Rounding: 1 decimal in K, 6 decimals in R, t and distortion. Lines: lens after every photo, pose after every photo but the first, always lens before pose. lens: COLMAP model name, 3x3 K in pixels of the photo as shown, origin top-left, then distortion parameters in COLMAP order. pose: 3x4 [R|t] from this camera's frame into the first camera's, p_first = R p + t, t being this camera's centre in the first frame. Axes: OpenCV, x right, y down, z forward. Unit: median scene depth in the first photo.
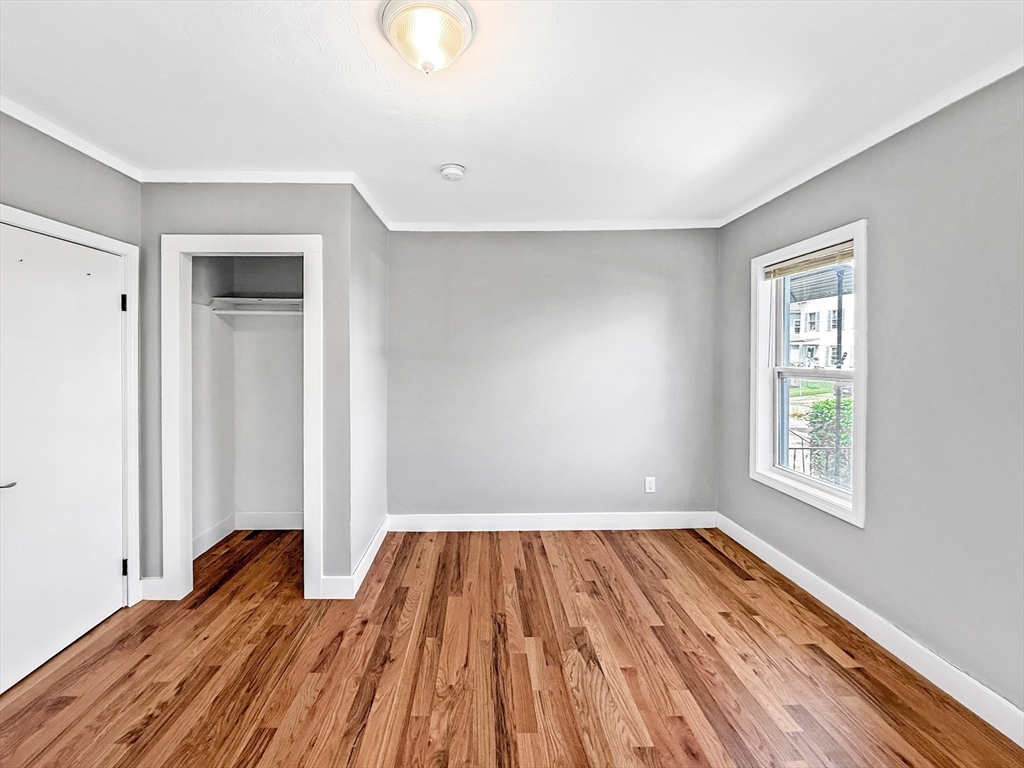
lens RADIAL K [[427.6, 0, 461.4], [0, 427.6, 357.6], [0, 0, 1]] dist [-0.000725, -0.000135]
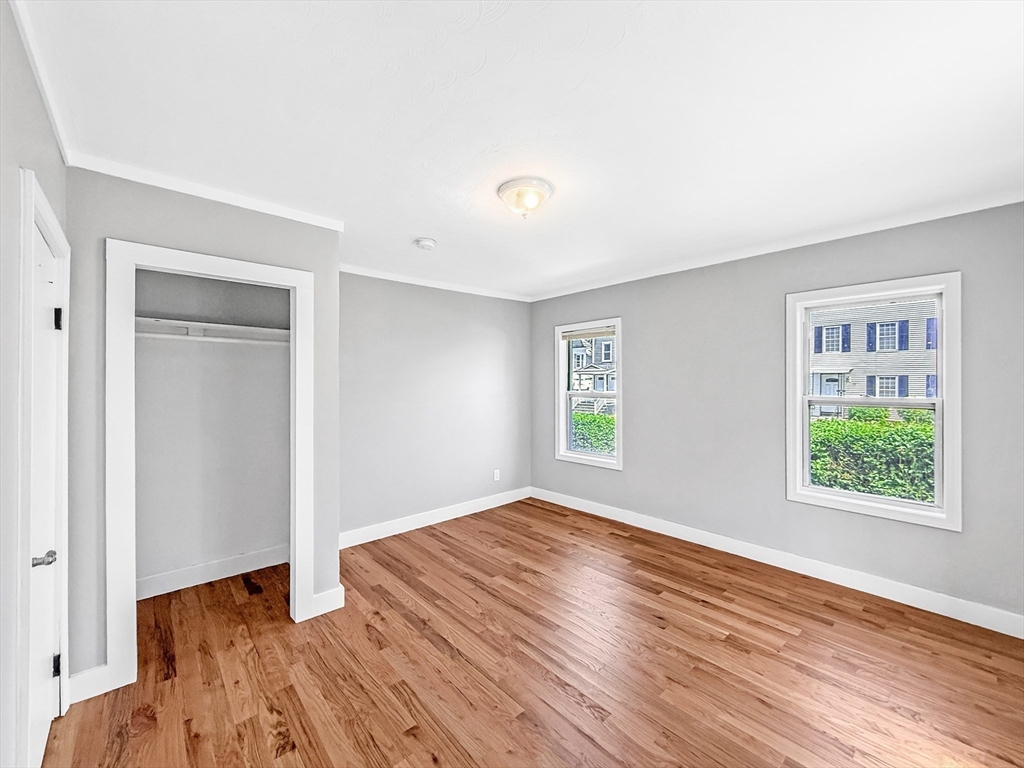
lens RADIAL K [[409.2, 0, 508.3], [0, 409.2, 380.6], [0, 0, 1]] dist [0.000357, 0.000038]
pose [[0.748874, 0.003872, 0.662701, -0.672216], [0.005912, 0.999904, -0.012524, -0.003289], [-0.662686, 0.013297, 0.748779, -0.086735]]
